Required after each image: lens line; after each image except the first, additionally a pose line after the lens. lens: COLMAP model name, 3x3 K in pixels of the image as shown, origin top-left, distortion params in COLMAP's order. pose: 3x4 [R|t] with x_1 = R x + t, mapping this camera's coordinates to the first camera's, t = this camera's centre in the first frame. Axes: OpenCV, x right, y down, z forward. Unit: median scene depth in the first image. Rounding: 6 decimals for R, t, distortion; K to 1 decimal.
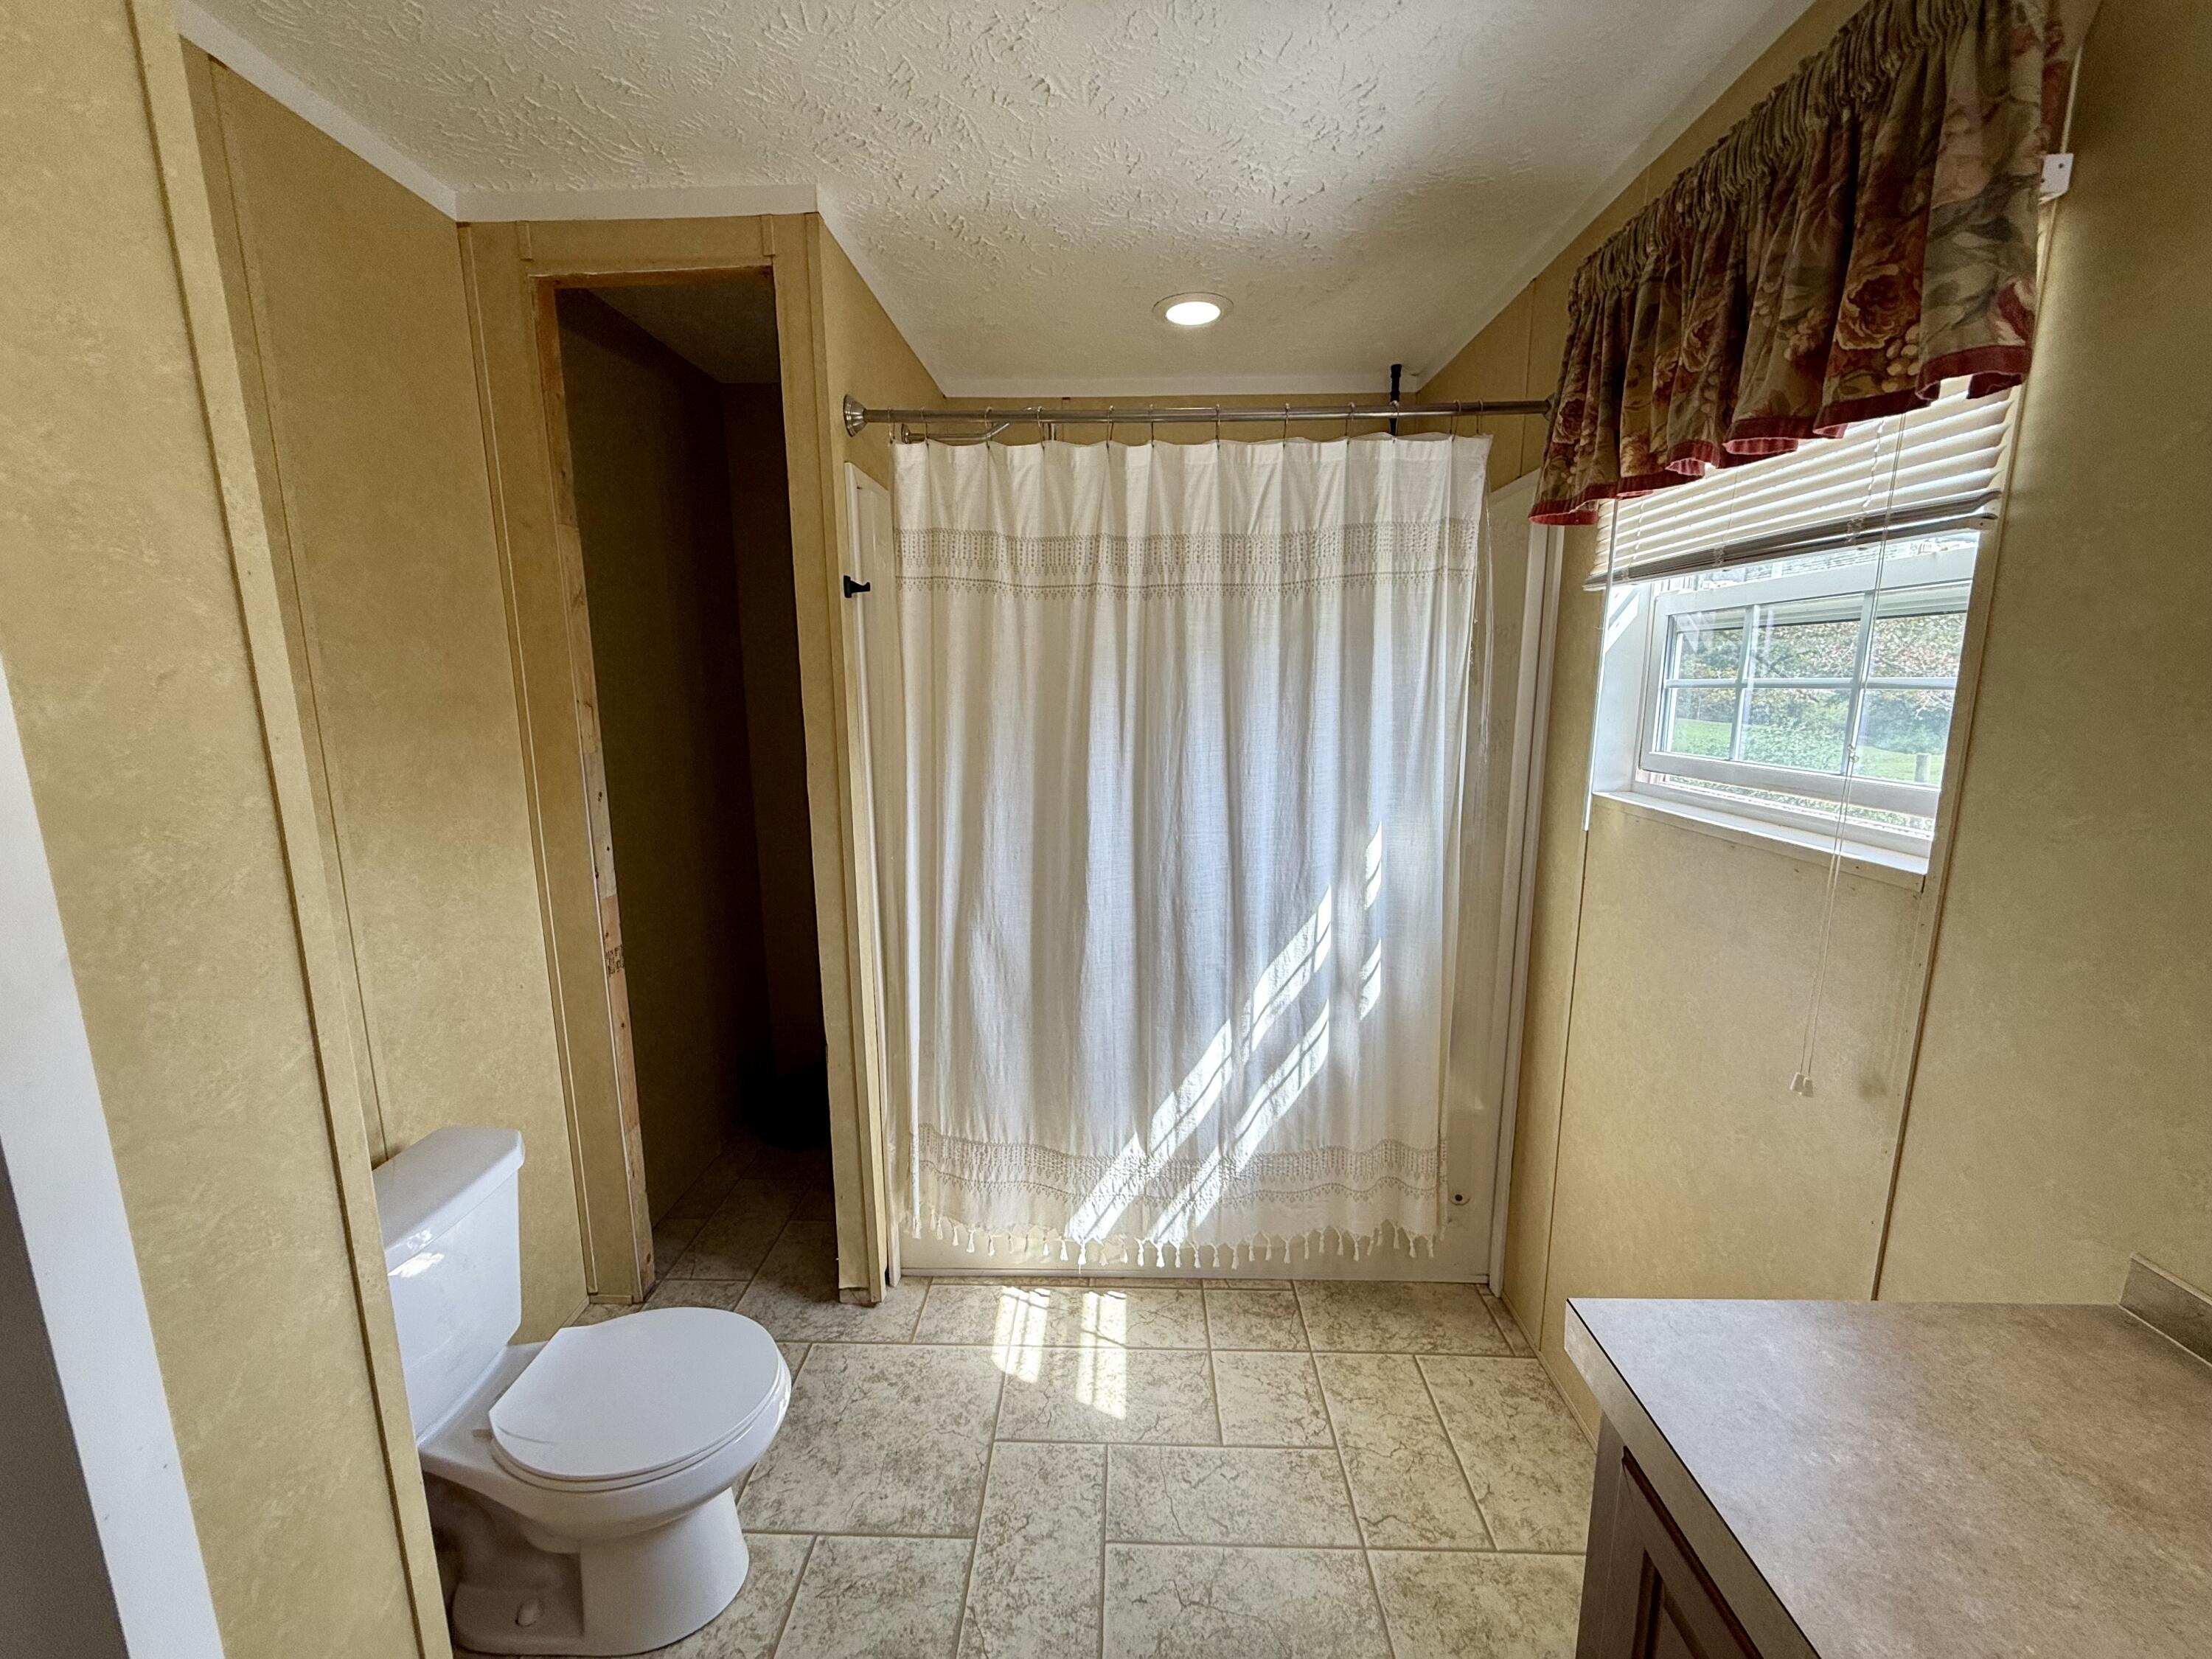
lens RADIAL K [[883.1, 0, 1102.5], [0, 883.1, 832.6], [0, 0, 1]] dist [0.000820, -0.000330]
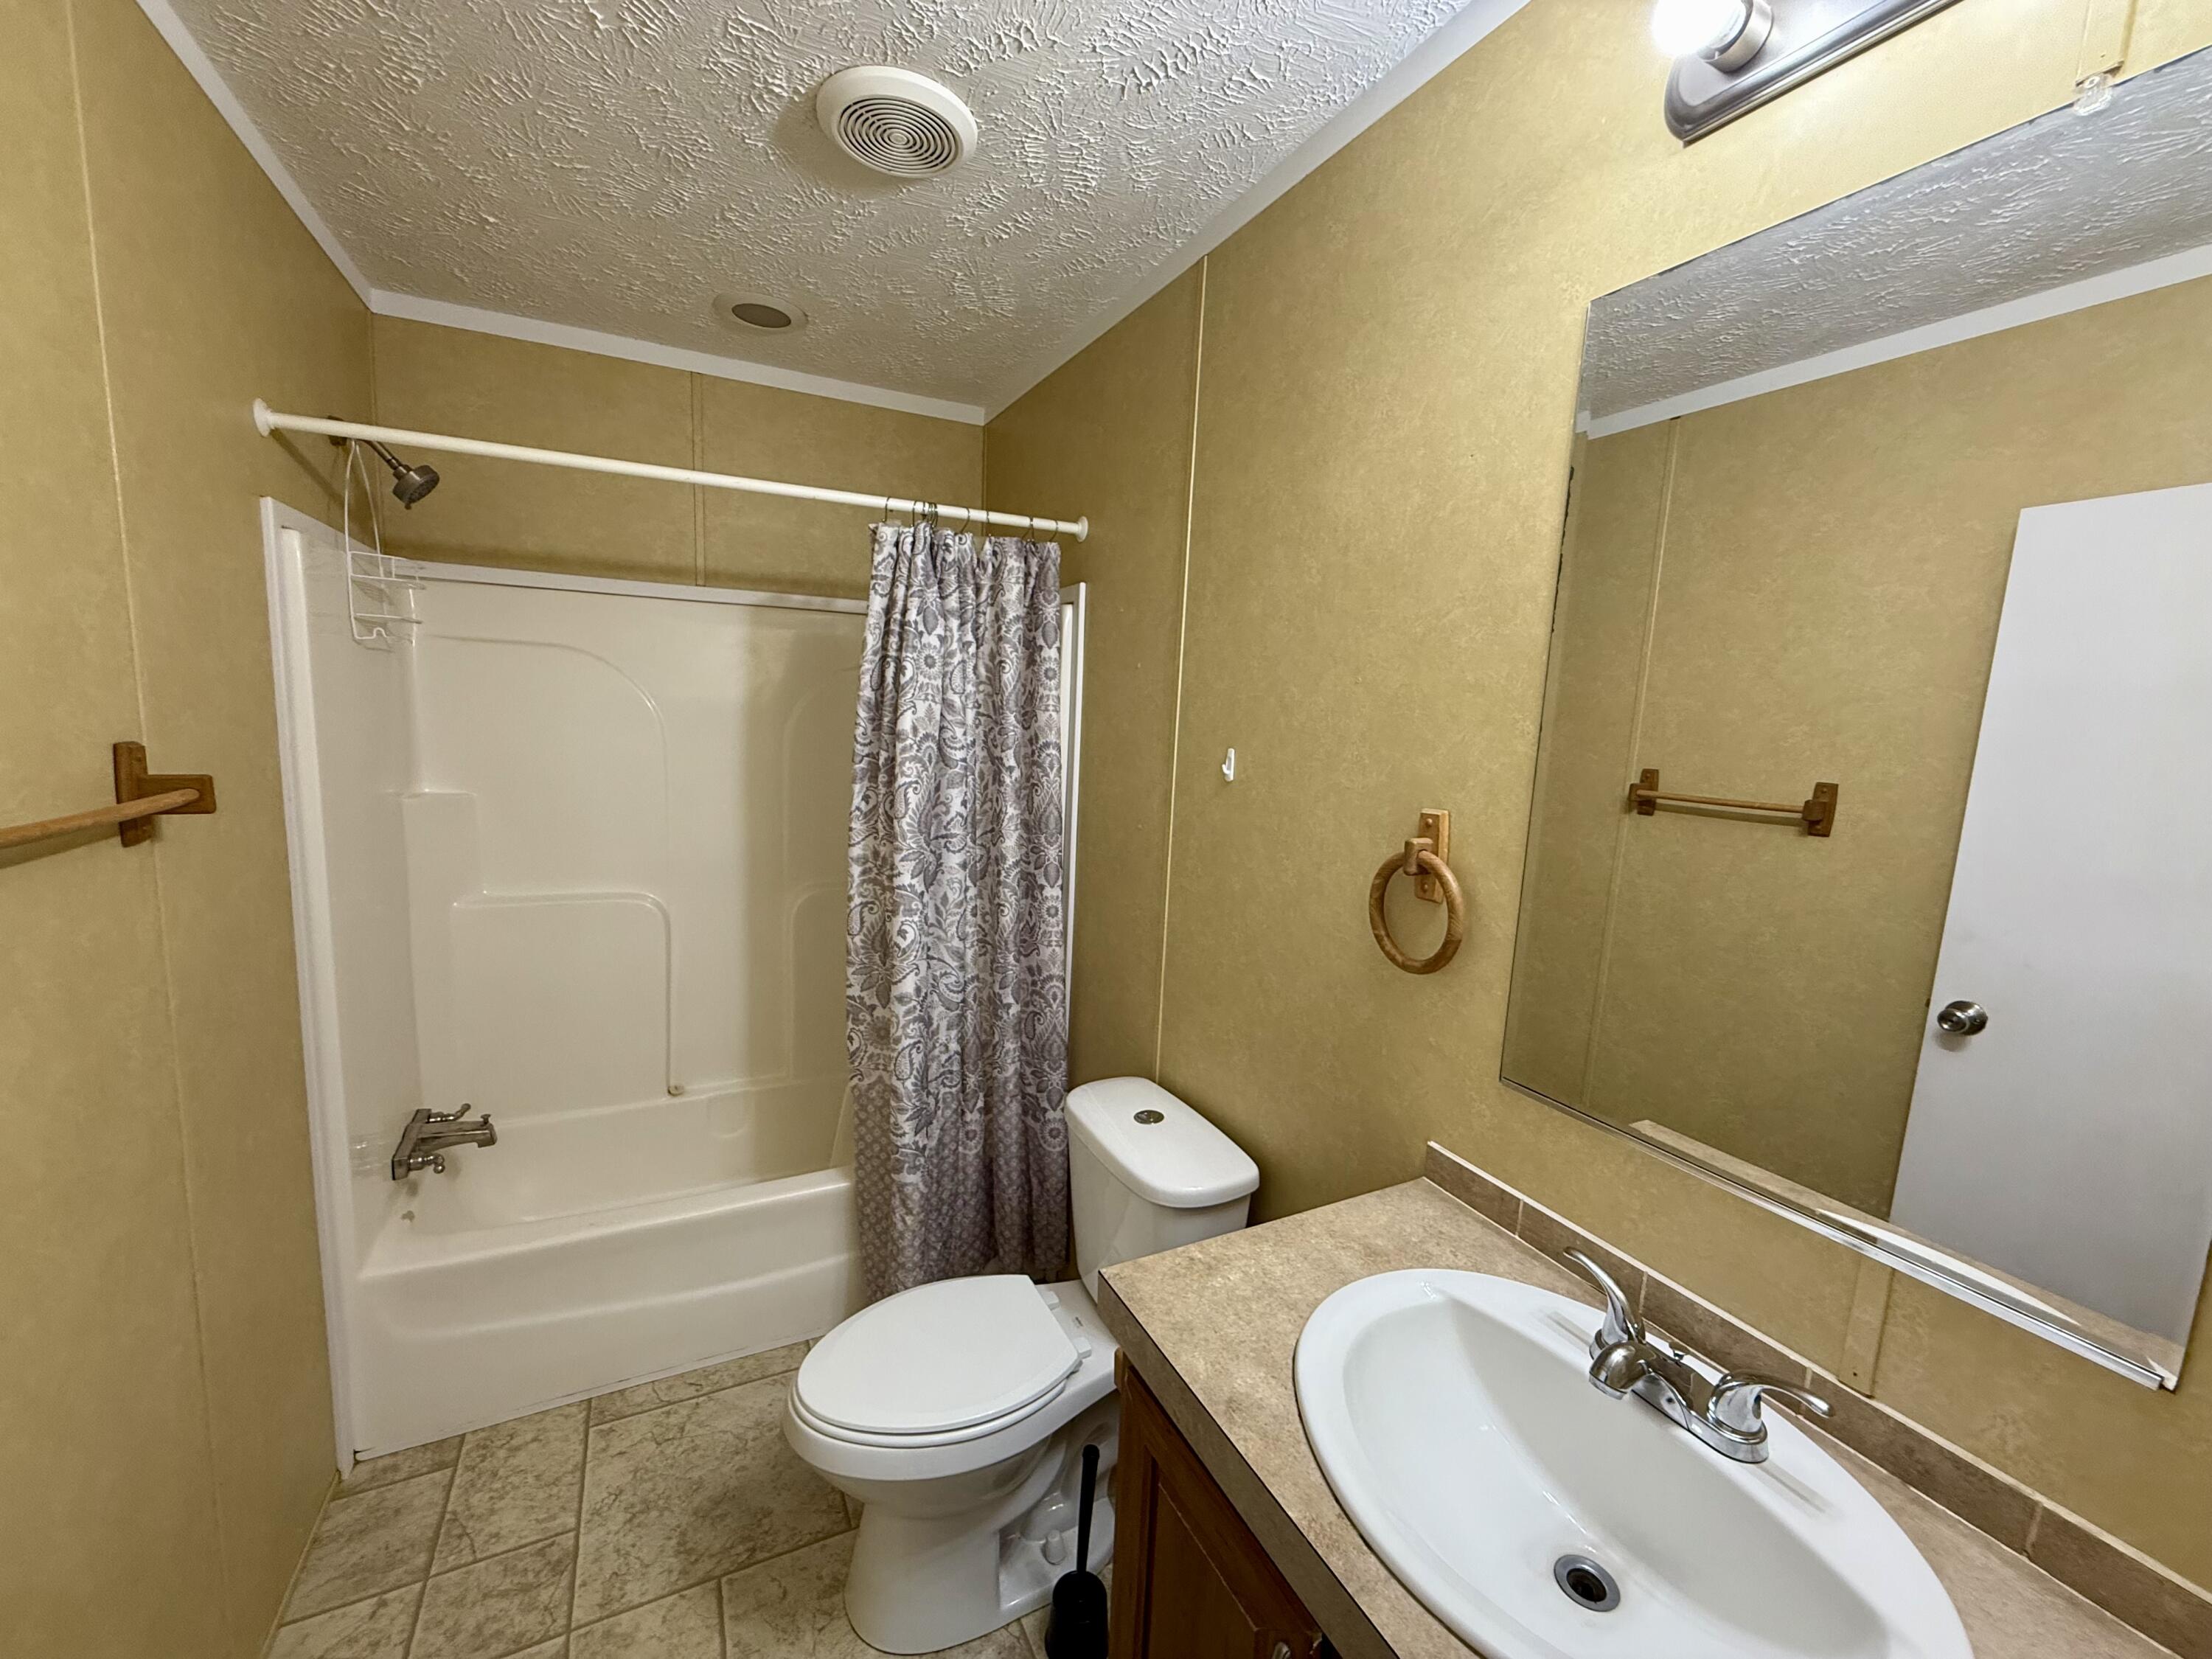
lens RADIAL K [[883.1, 0, 1102.5], [0, 883.1, 832.6], [0, 0, 1]] dist [0.000820, -0.000330]
pose [[0.879896, -0.030174, 0.474207, 0.059917], [0.044303, 0.998844, -0.018648, 0.046663], [-0.473096, 0.037417, 0.880216, -0.342761]]
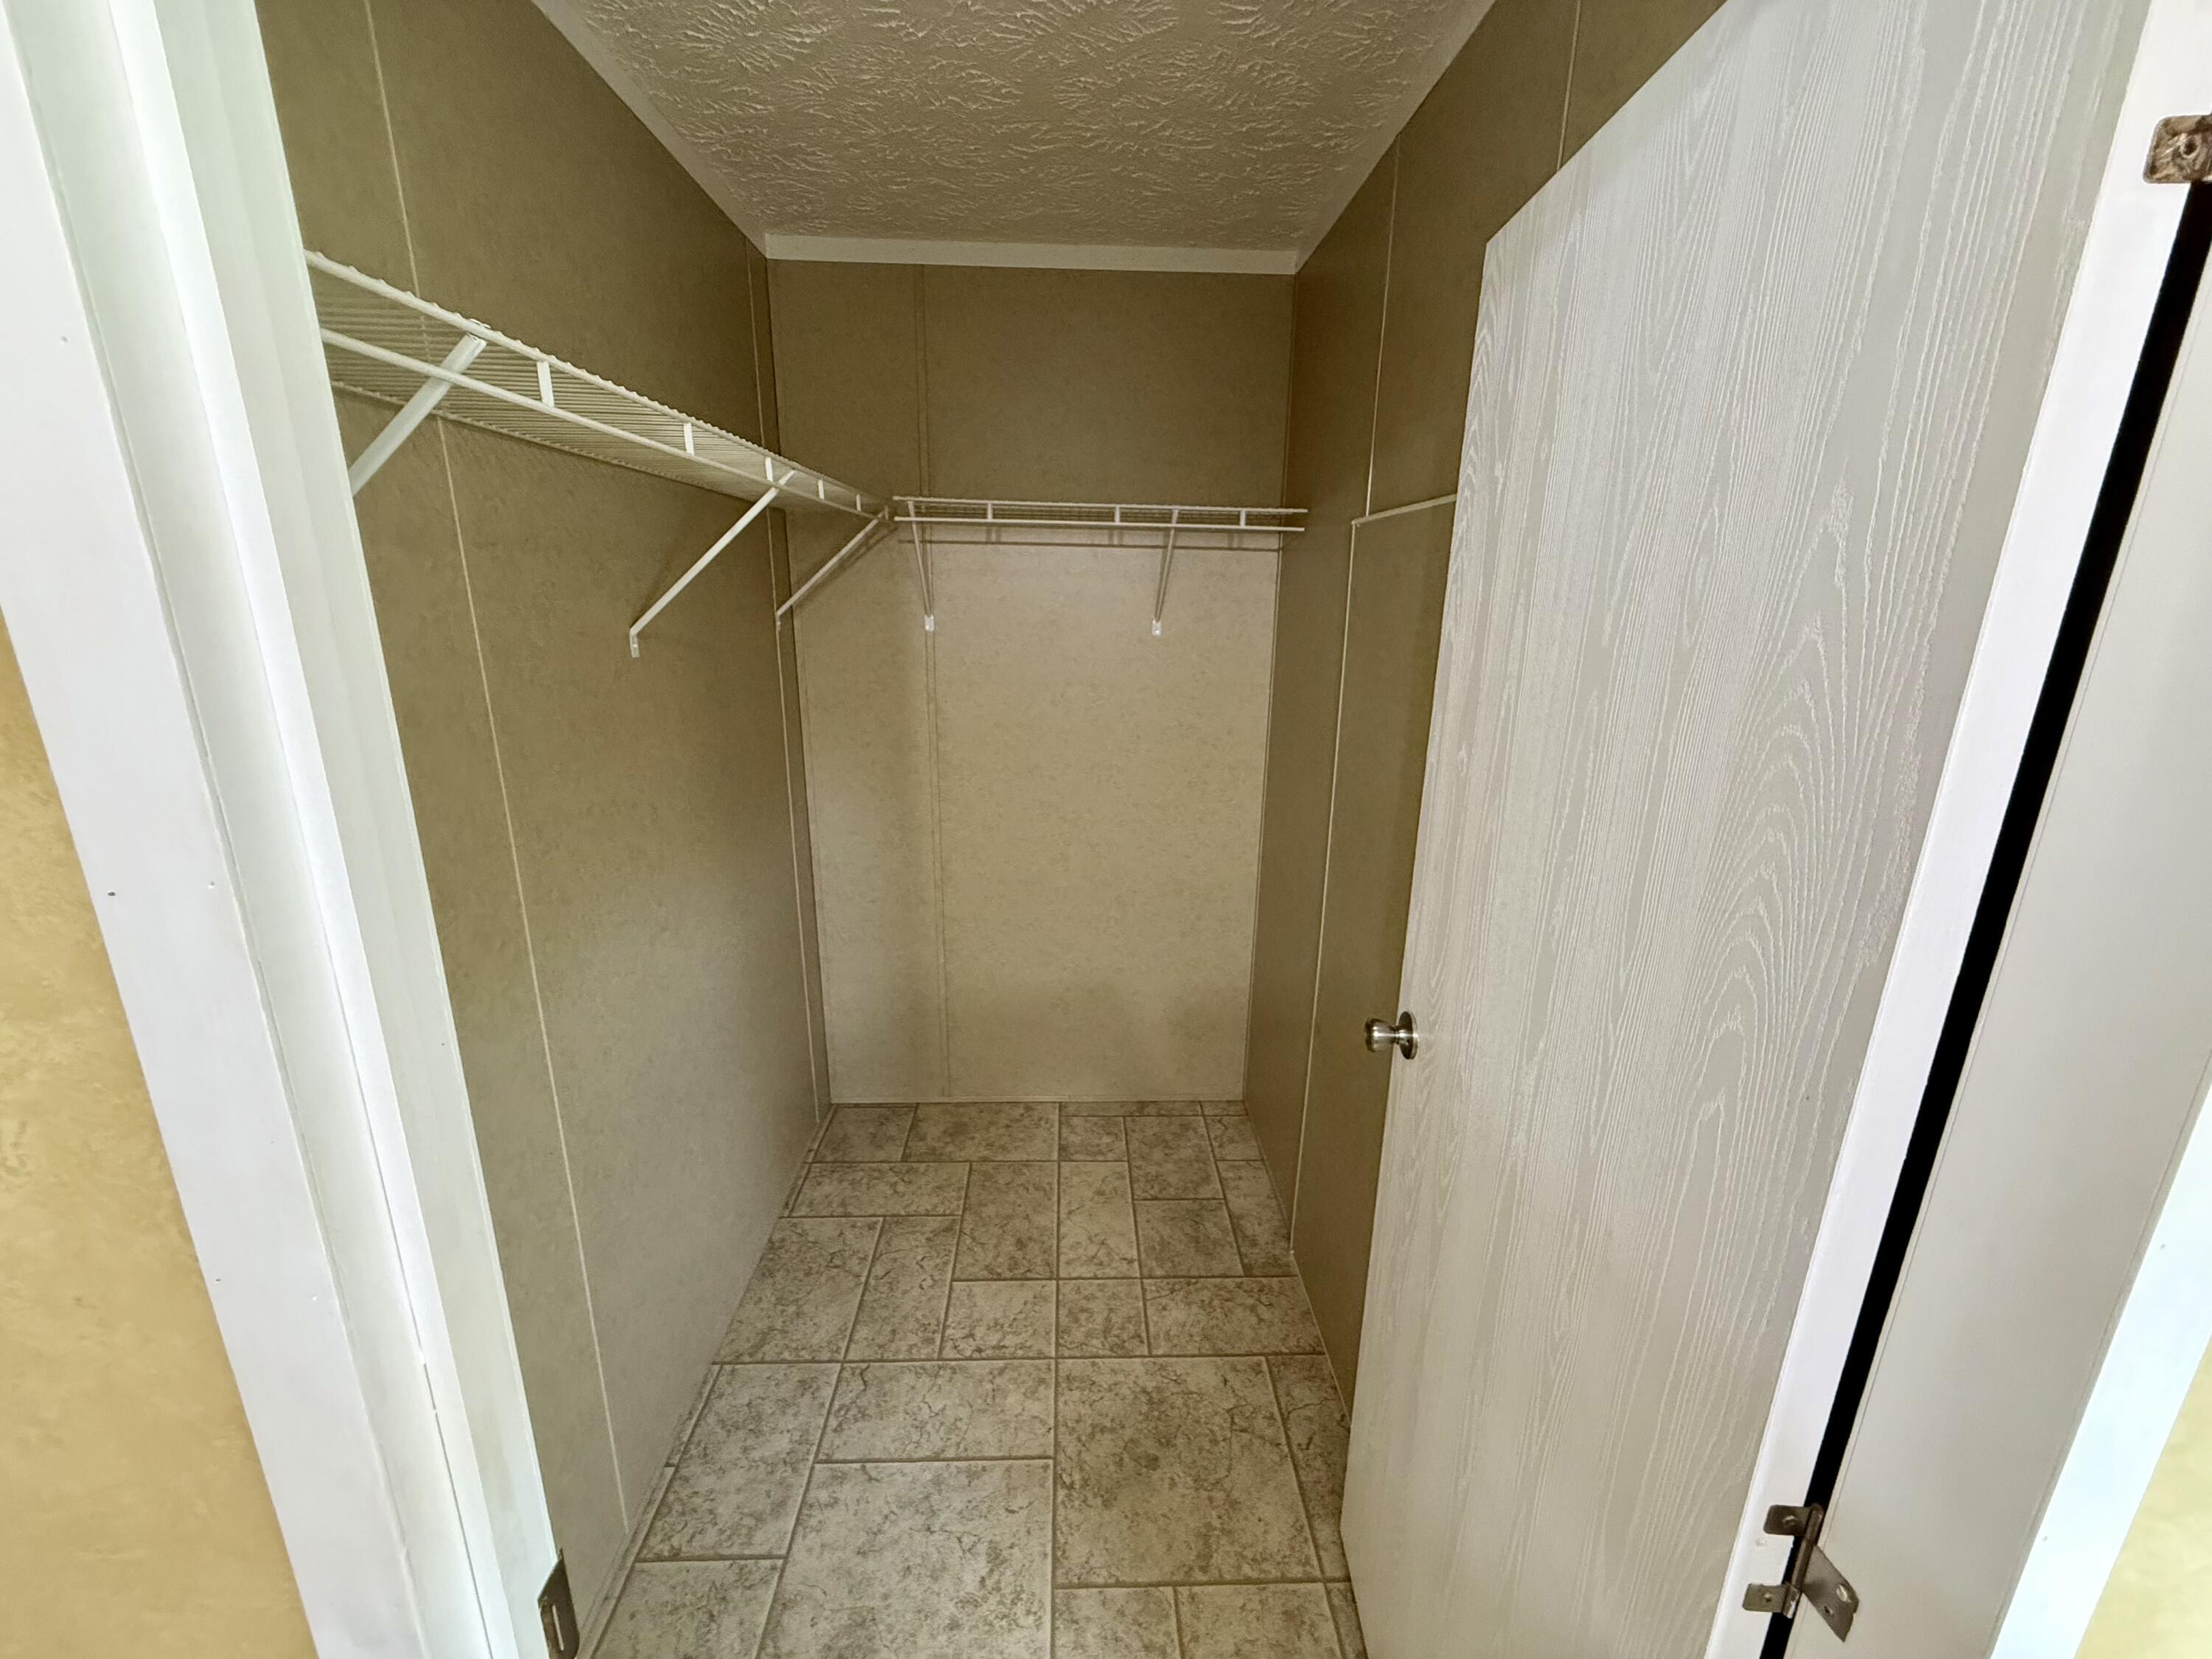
lens RADIAL K [[883.1, 0, 1102.5], [0, 883.1, 832.6], [0, 0, 1]] dist [0.000820, -0.000330]
pose [[0.070750, 0.271577, -0.959813, 0.827774], [-0.191941, 0.947949, 0.254071, -0.139499], [0.978853, 0.166252, 0.119194, 0.428110]]
